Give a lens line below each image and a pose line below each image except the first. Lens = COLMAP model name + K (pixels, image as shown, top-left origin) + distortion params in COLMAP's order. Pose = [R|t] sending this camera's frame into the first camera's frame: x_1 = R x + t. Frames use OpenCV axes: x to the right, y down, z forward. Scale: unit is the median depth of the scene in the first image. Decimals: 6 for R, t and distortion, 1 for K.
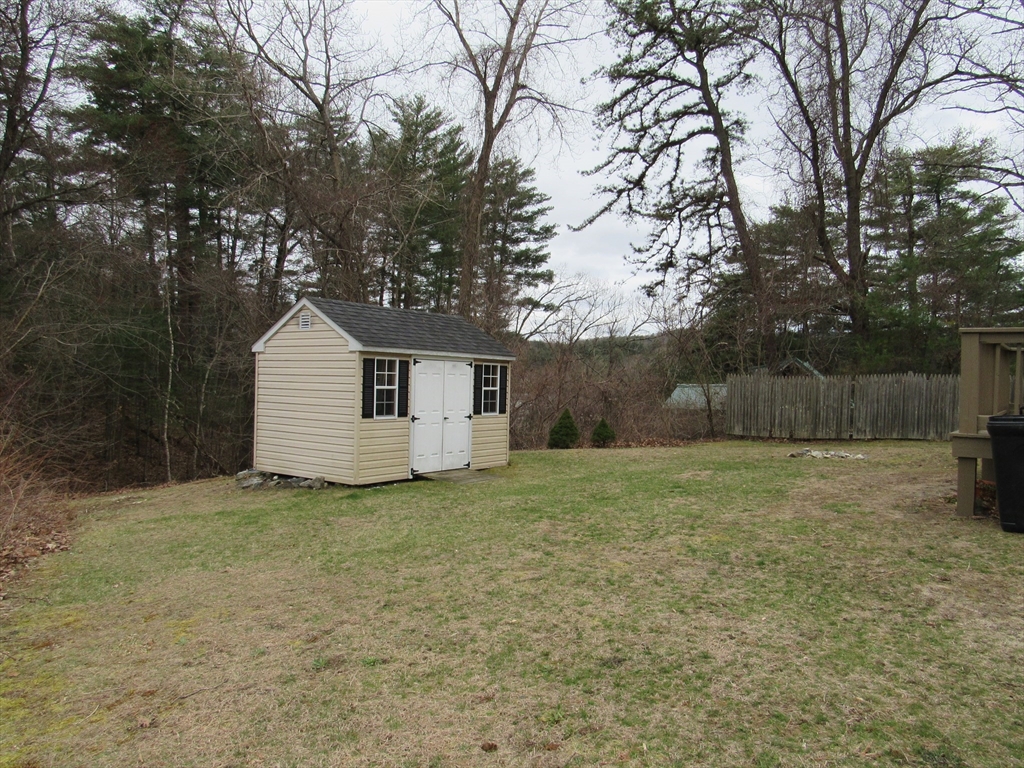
lens RADIAL K [[732.7, 0, 510.9], [0, 732.7, 383.1], [0, 0, 1]] dist [-0.032324, 0.012721]
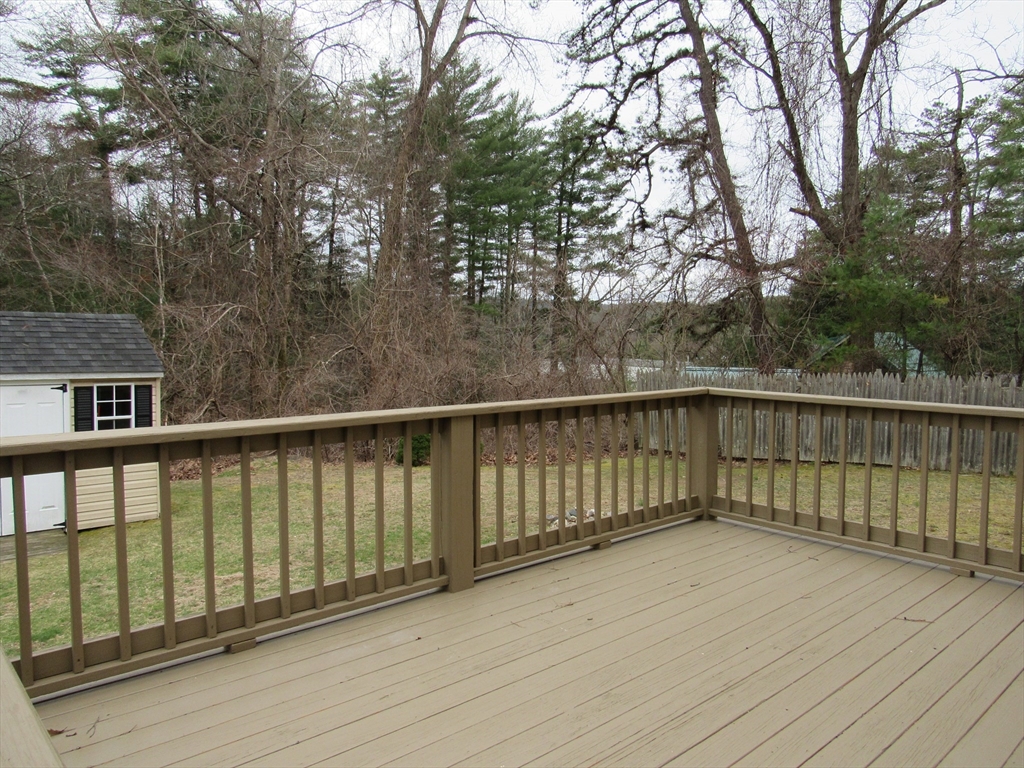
lens RADIAL K [[732.7, 0, 518.2], [0, 732.7, 379.5], [0, 0, 1]] dist [-0.032324, 0.012721]
pose [[0.982235, 0.001782, -0.187645, 0.238146], [0.006918, 0.998931, 0.045699, -0.028731], [0.187526, -0.046185, 0.981173, 0.169970]]
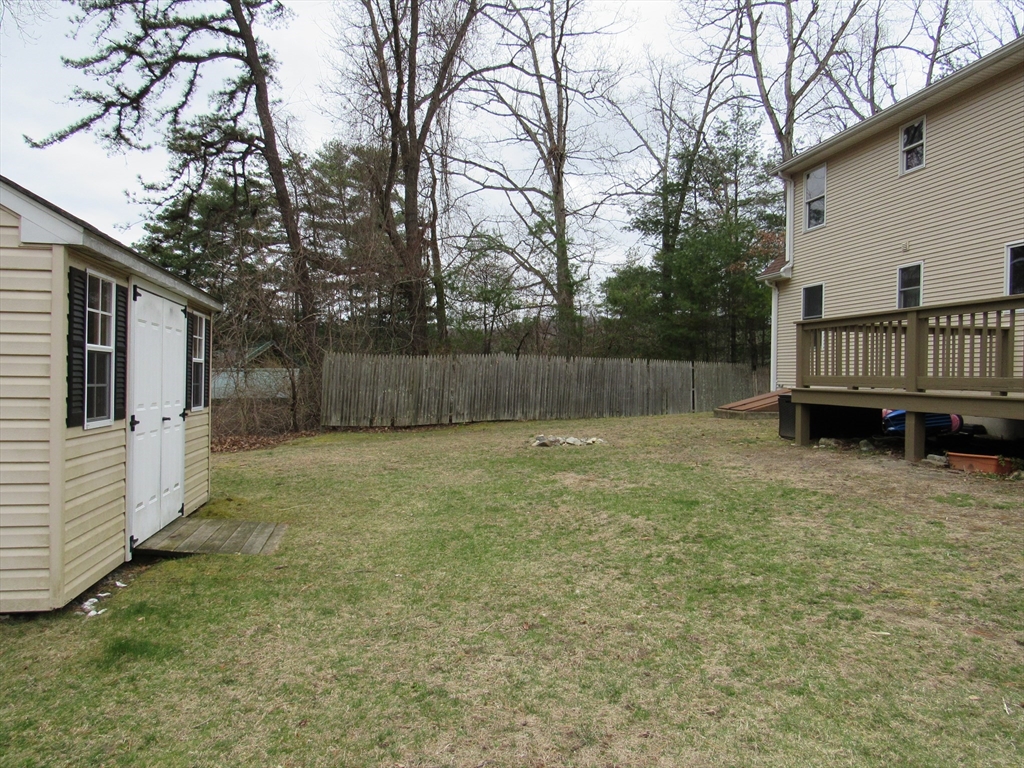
lens RADIAL K [[732.7, 0, 508.3], [0, 732.7, 383.3], [0, 0, 1]] dist [-0.032324, 0.012721]
pose [[0.678781, -0.013945, 0.734208, -0.123382], [0.003430, 0.999869, 0.015819, 0.007850], [-0.734333, -0.008219, 0.678740, 0.223866]]
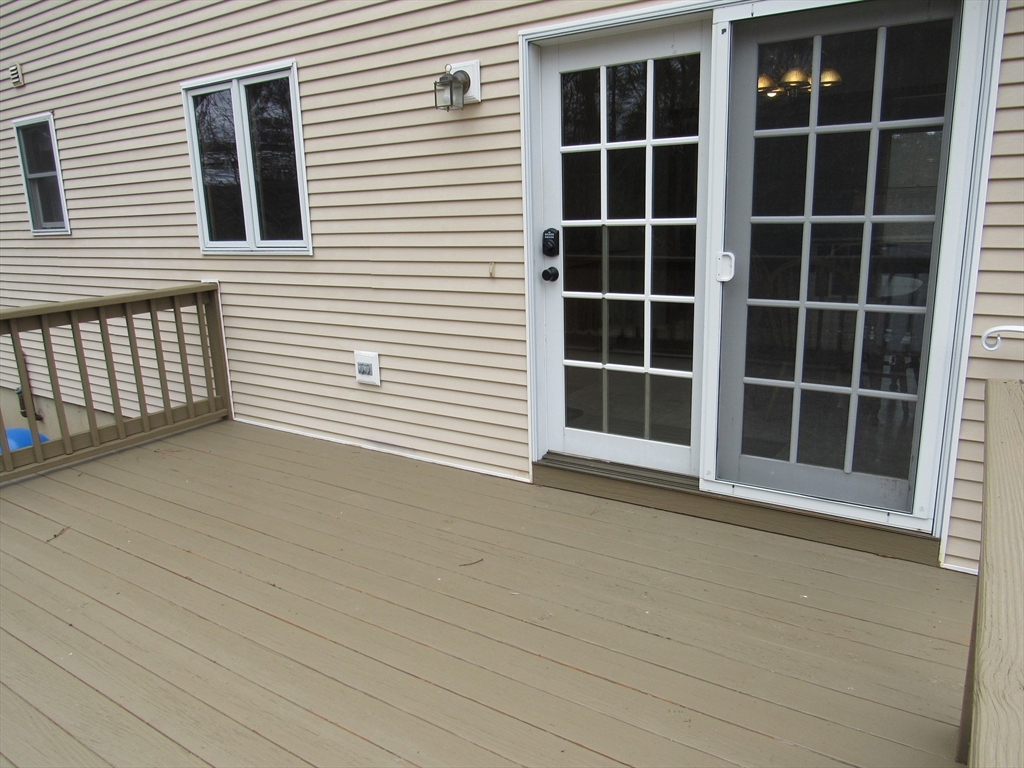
lens RADIAL K [[732.7, 0, 513.5], [0, 732.7, 380.7], [0, 0, 1]] dist [-0.032324, 0.012721]
pose [[-0.079842, -0.243070, 0.966717, 0.159938], [0.044278, 0.967991, 0.247048, -0.031993], [-0.995824, 0.062529, -0.066523, 0.232389]]
